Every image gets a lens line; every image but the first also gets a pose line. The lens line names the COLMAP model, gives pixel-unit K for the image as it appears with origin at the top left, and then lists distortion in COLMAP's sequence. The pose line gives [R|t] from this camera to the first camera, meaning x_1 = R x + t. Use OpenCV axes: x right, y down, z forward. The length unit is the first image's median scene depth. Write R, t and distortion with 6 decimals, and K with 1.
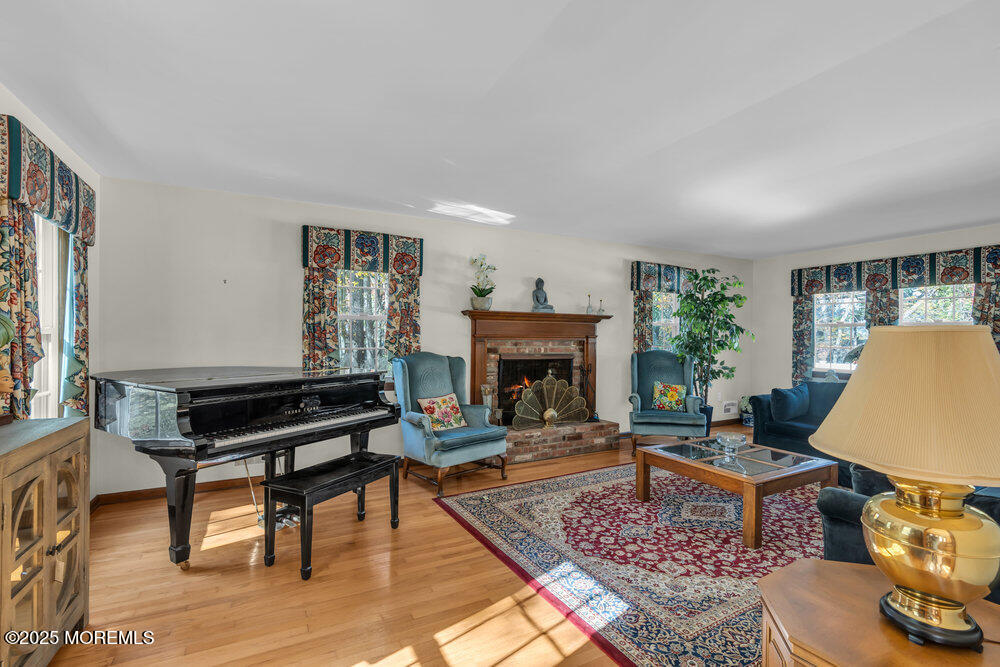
lens RADIAL K [[450.4, 0, 502.8], [0, 450.4, 336.5], [0, 0, 1]] dist [-0.004631, 0.000439]
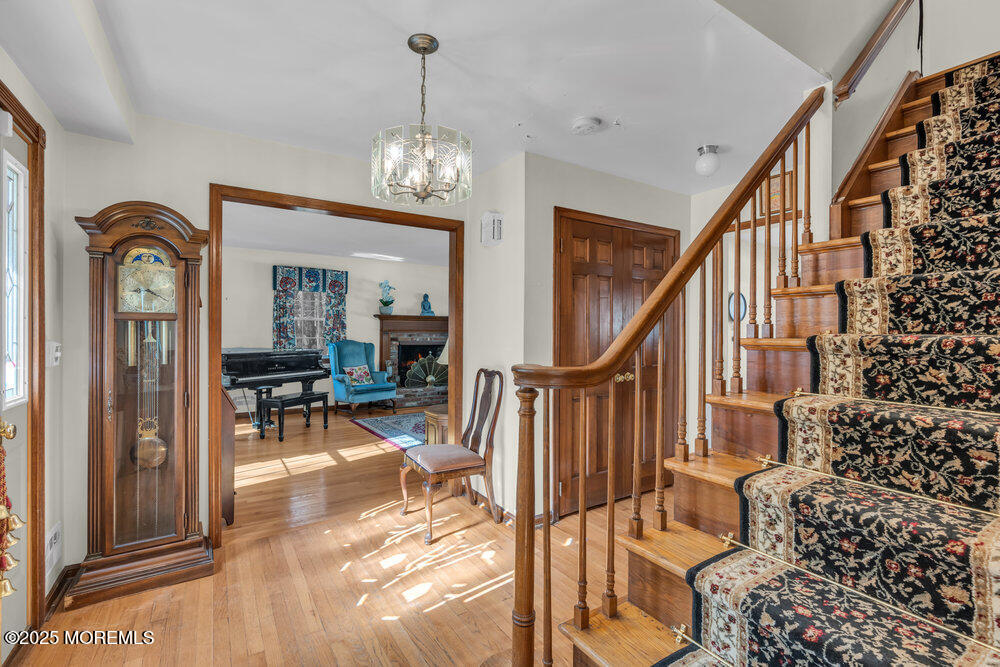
lens RADIAL K [[450.4, 0, 499.9], [0, 450.4, 331.4], [0, 0, 1]] dist [-0.004631, 0.000439]
pose [[0.996279, -0.001012, 0.086184, 0.252599], [0.001094, 0.999999, -0.000910, 0.005185], [-0.086183, 0.001000, 0.996279, -0.740136]]
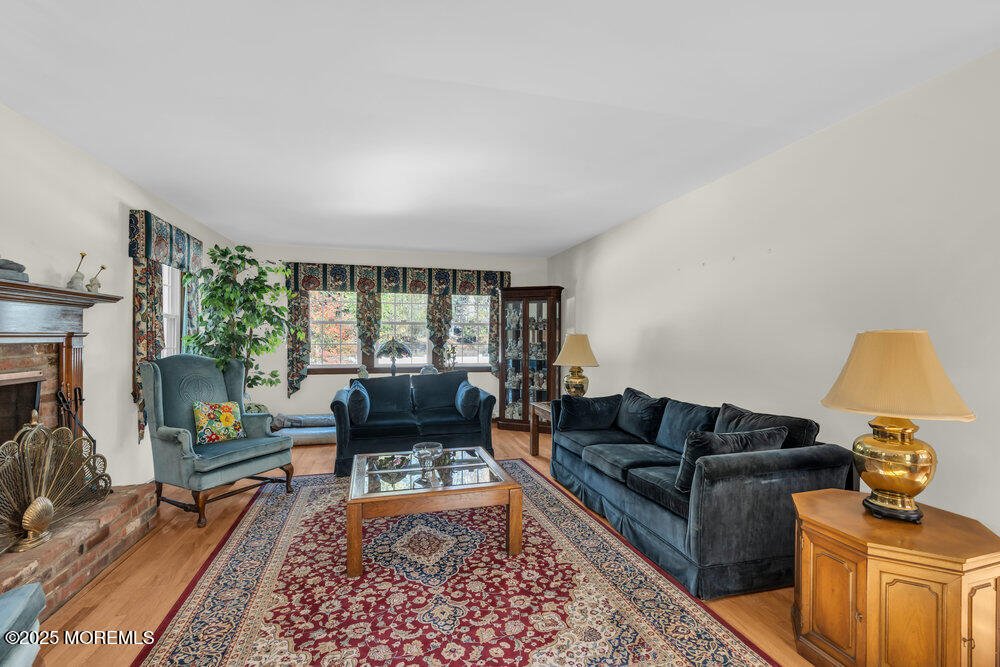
lens RADIAL K [[450.4, 0, 497.2], [0, 450.4, 331.3], [0, 0, 1]] dist [-0.004631, 0.000439]
pose [[0.225455, 0.002788, 0.974250, -0.242189], [-0.000732, 0.999996, -0.002693, -0.002682], [-0.974253, -0.000106, 0.225456, 0.504730]]
